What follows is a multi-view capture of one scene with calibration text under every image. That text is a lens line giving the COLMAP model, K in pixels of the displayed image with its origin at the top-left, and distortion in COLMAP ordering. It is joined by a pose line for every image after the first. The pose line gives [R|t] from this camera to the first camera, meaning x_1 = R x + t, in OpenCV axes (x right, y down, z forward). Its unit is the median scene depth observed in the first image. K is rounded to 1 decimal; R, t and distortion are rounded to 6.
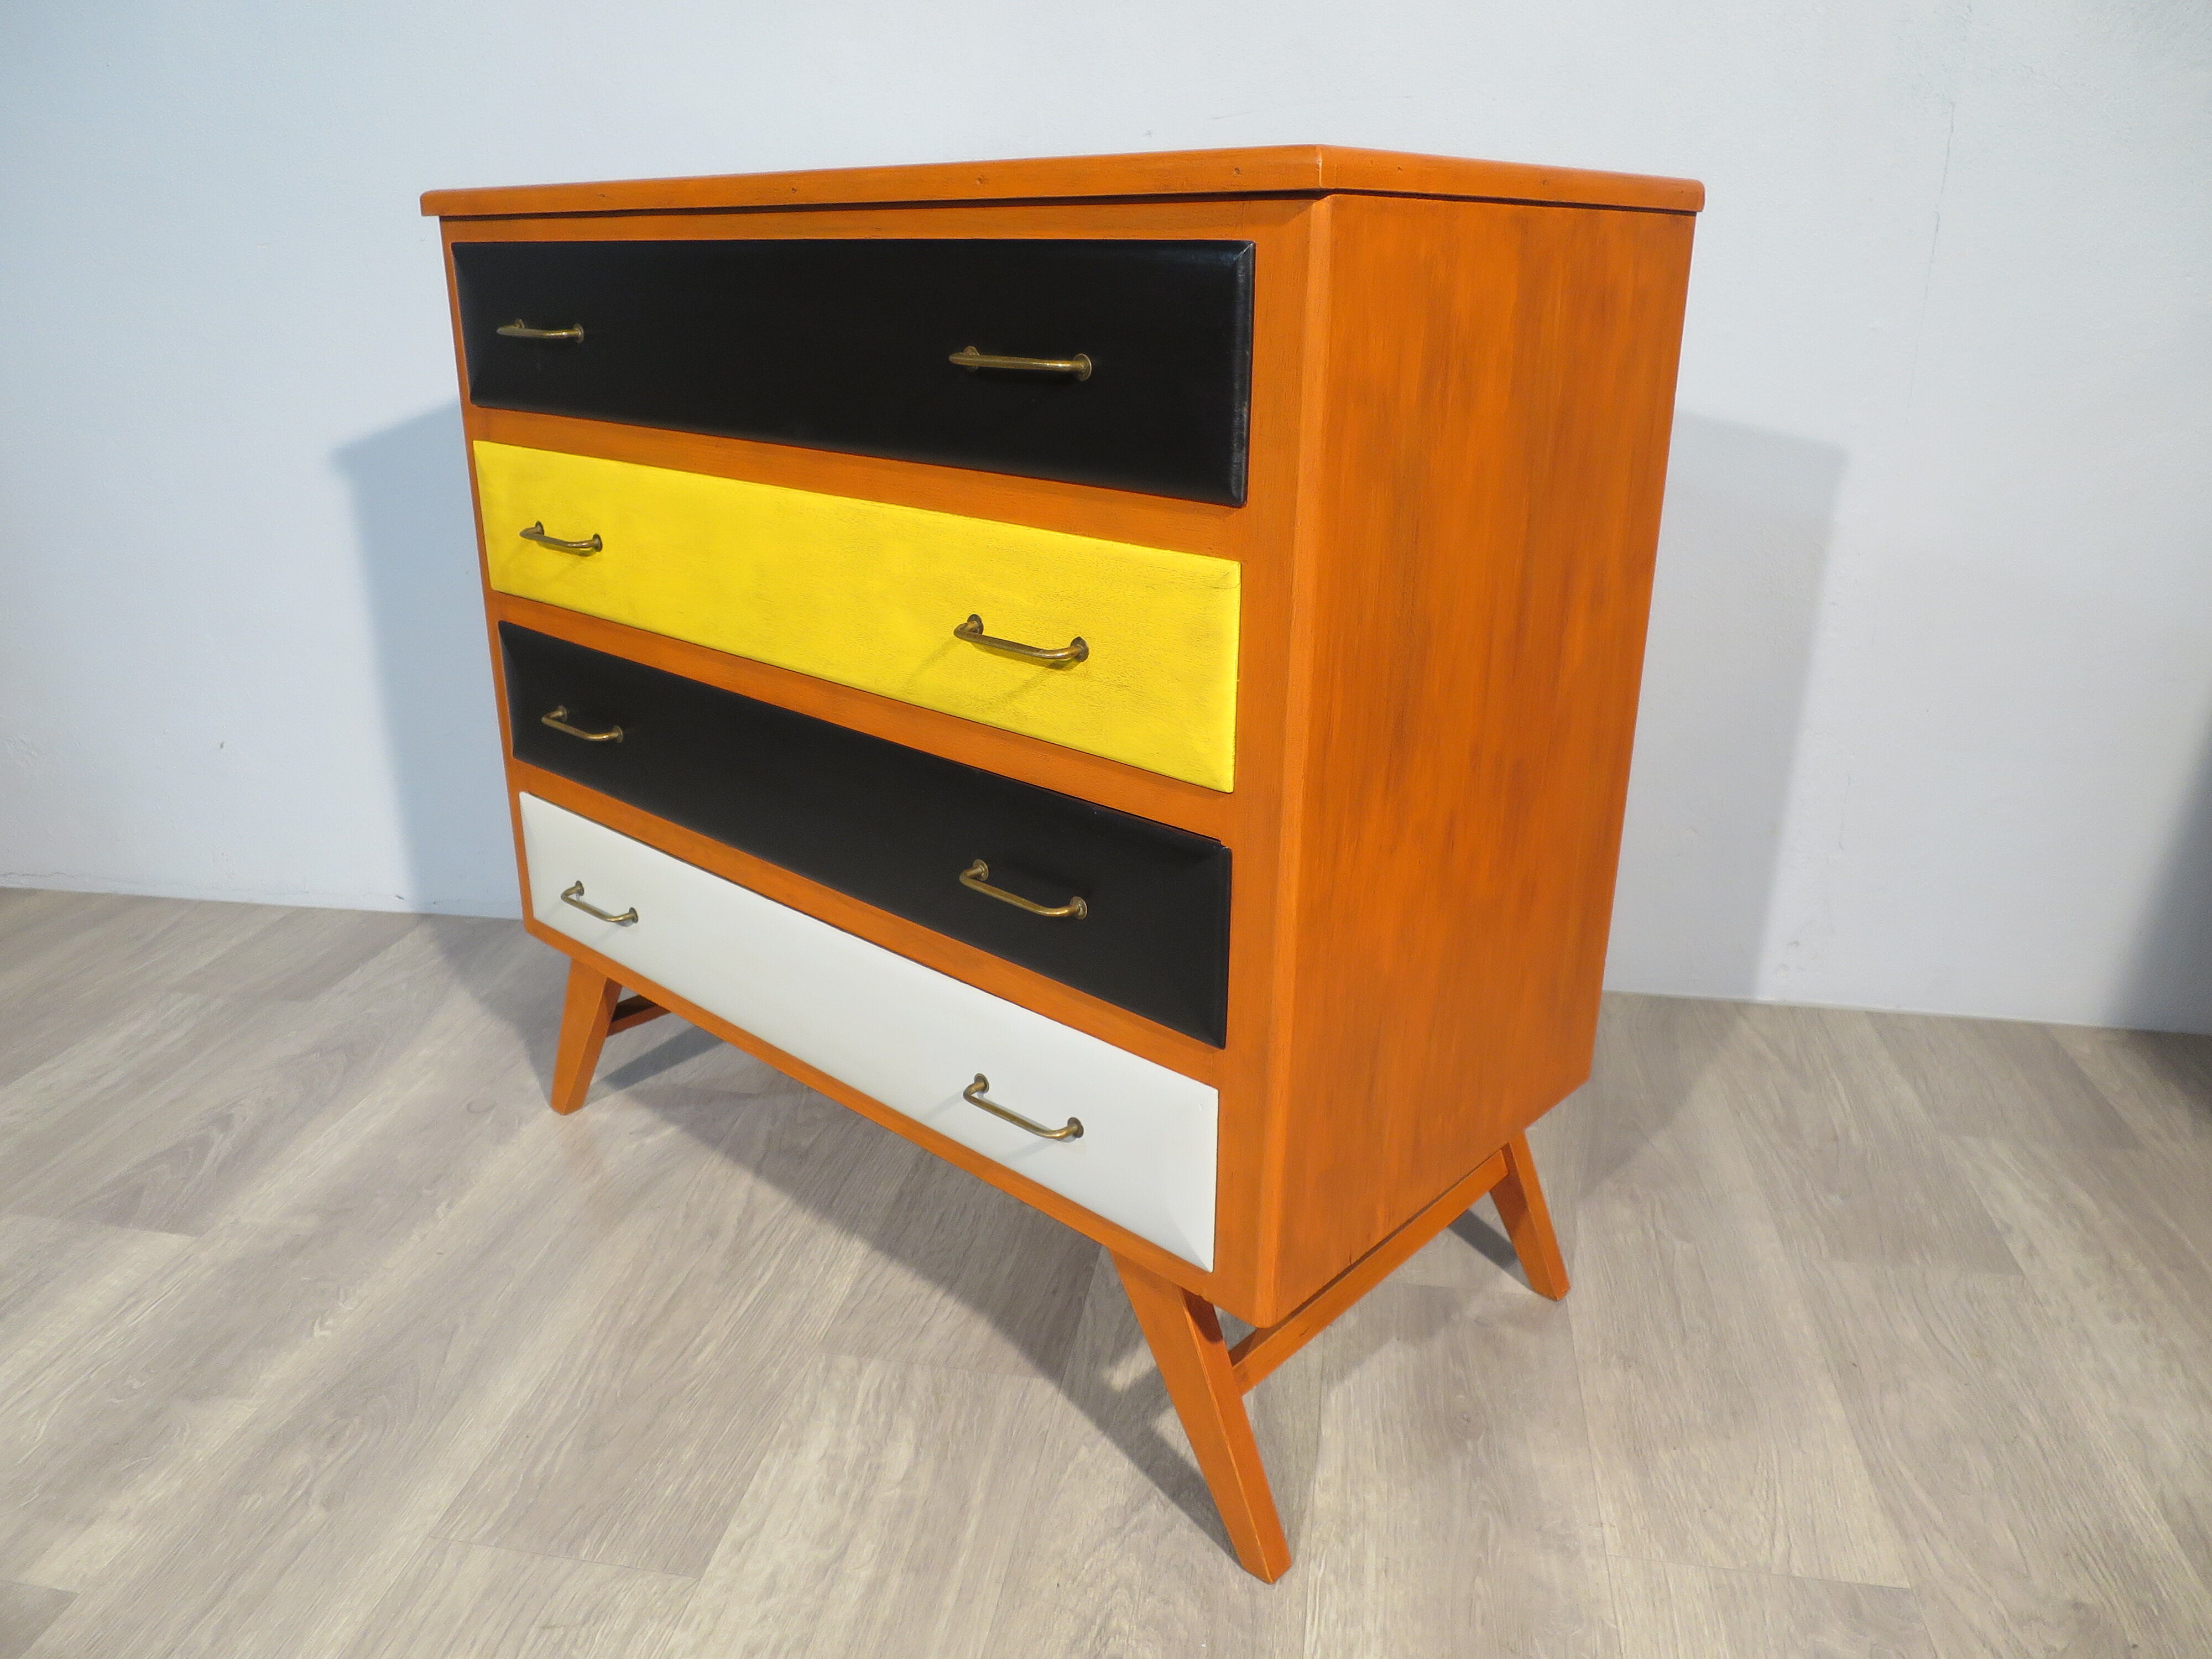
lens RADIAL K [[1590.8, 0, 1106.0], [0, 1590.8, 829.5], [0, 0, 1]] dist [-0.041357, 0.006925]
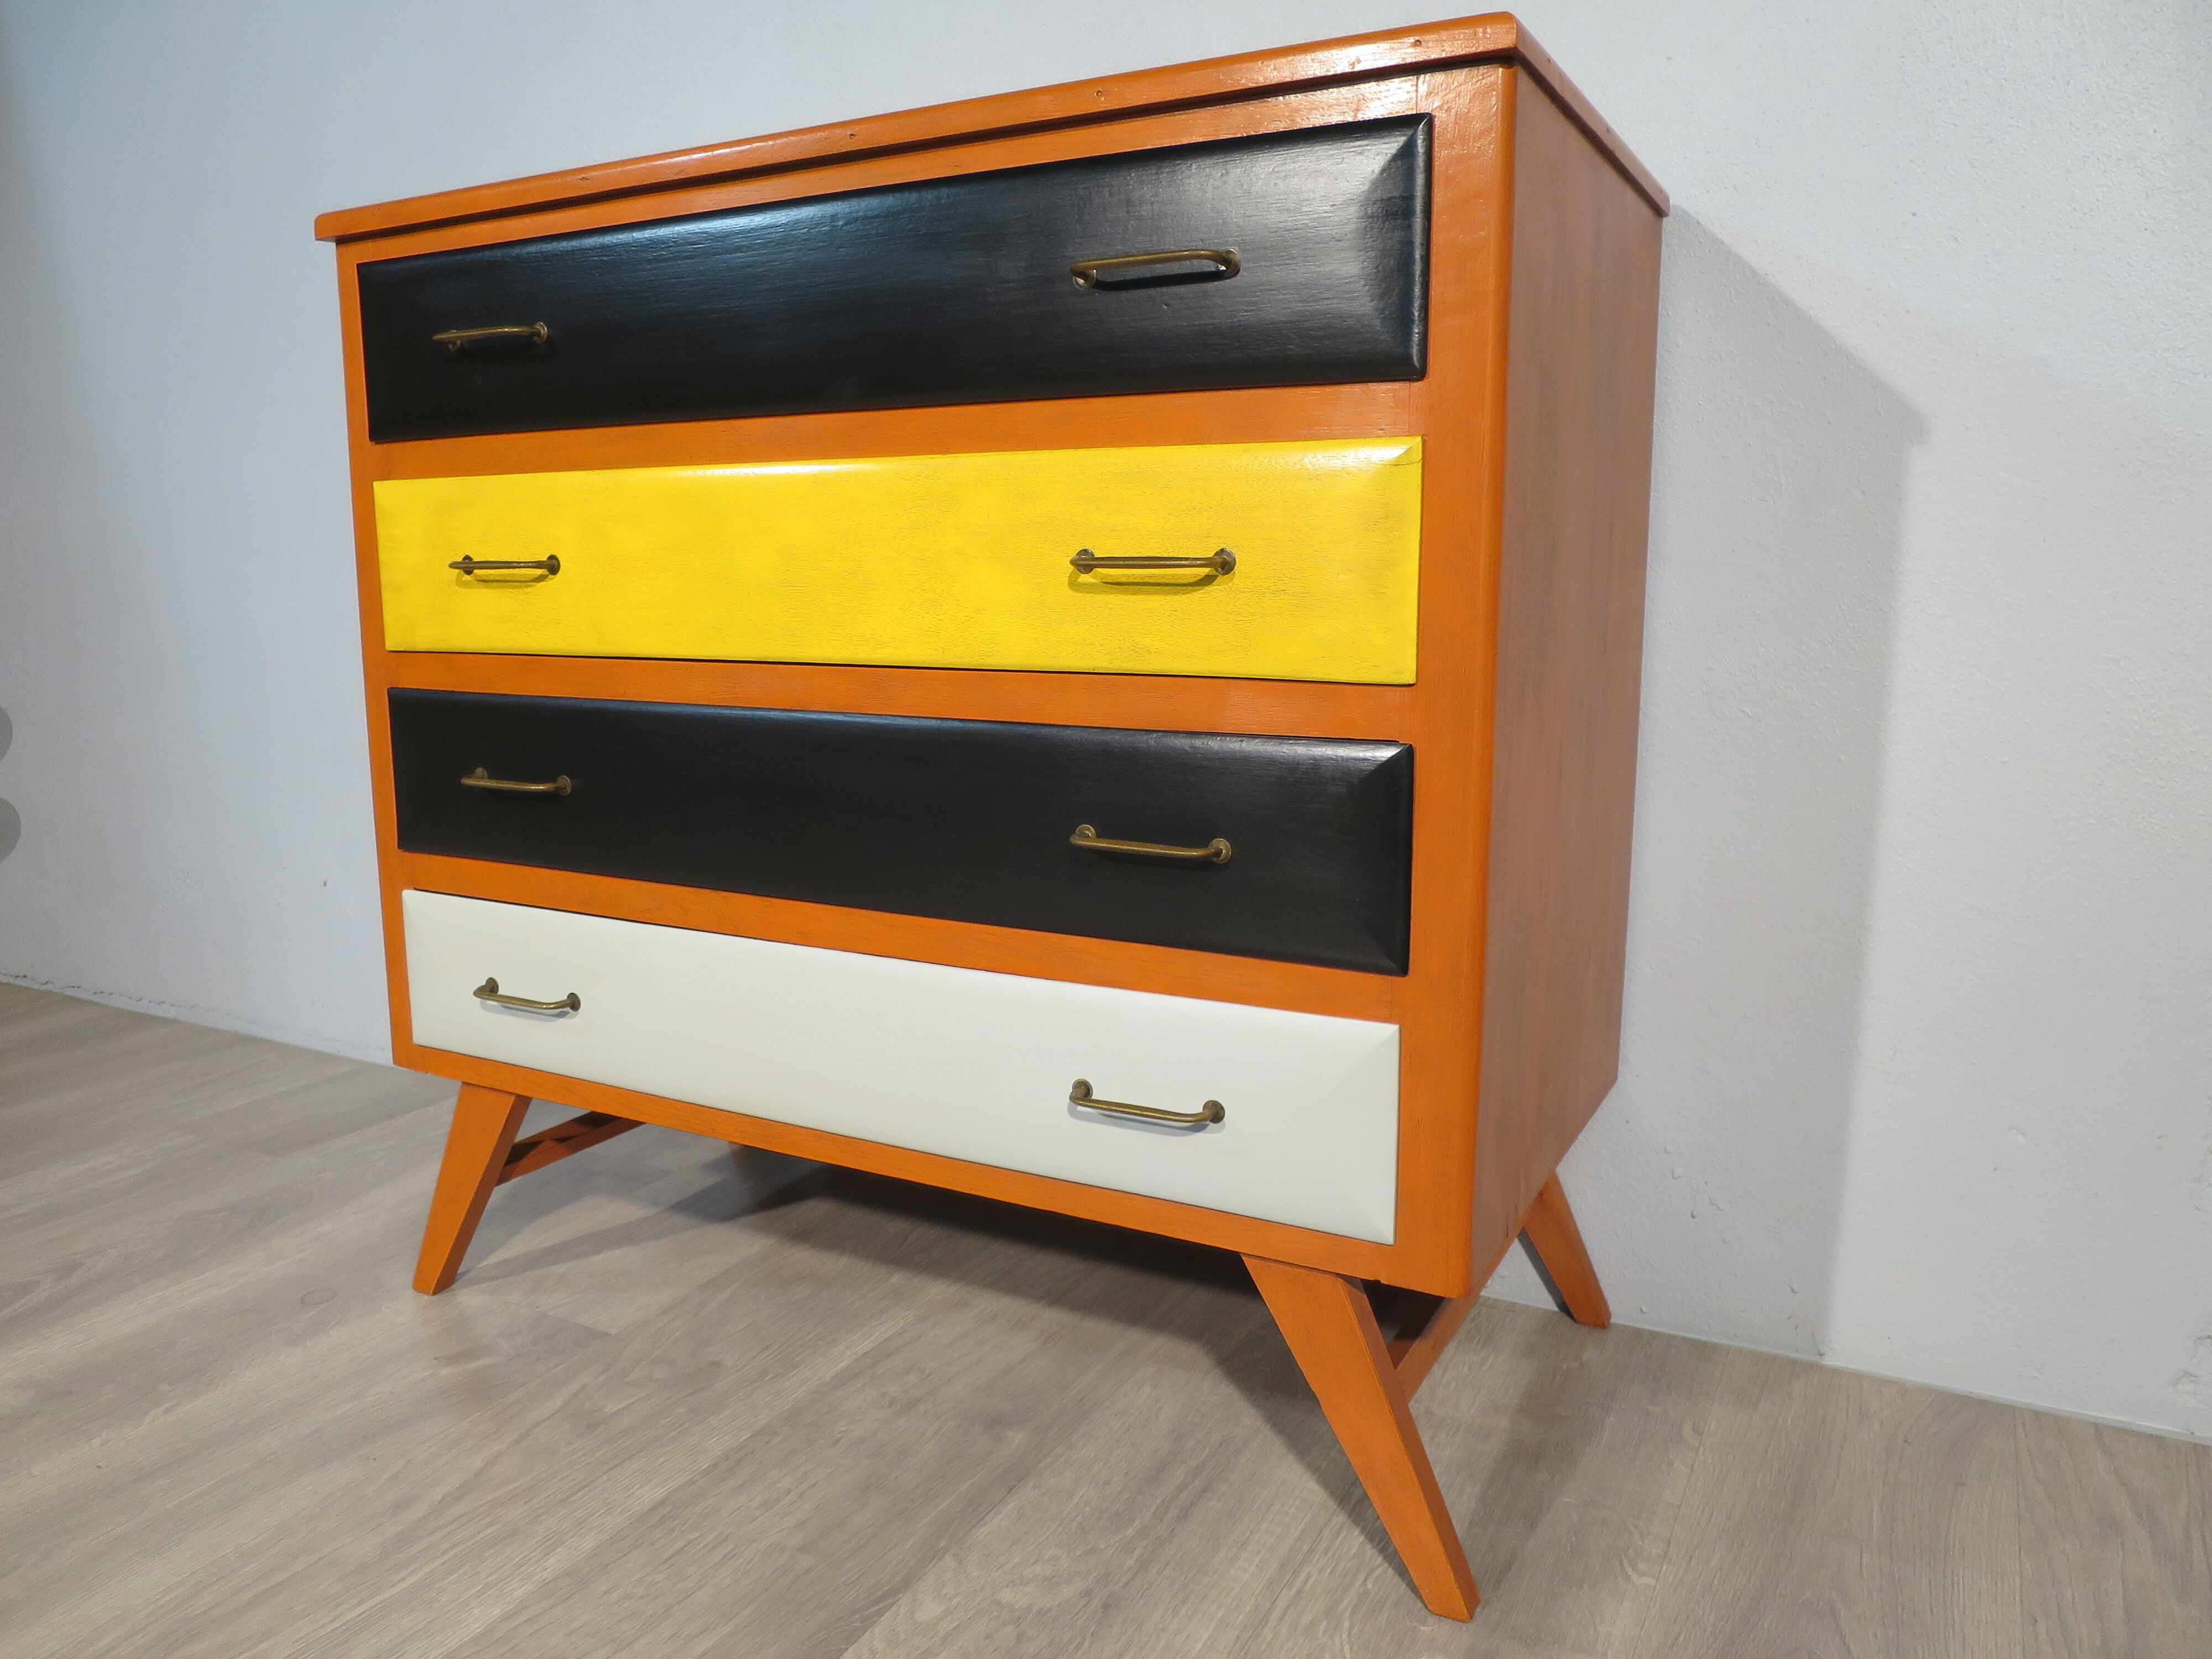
lens RADIAL K [[1590.8, 0, 1106.0], [0, 1590.8, 829.5], [0, 0, 1]] dist [-0.041357, 0.006925]
pose [[0.969941, -0.050976, 0.237941, -0.209792], [0.093144, 0.981119, -0.169497, 0.130708], [-0.224808, 0.186565, 0.956376, 0.087601]]
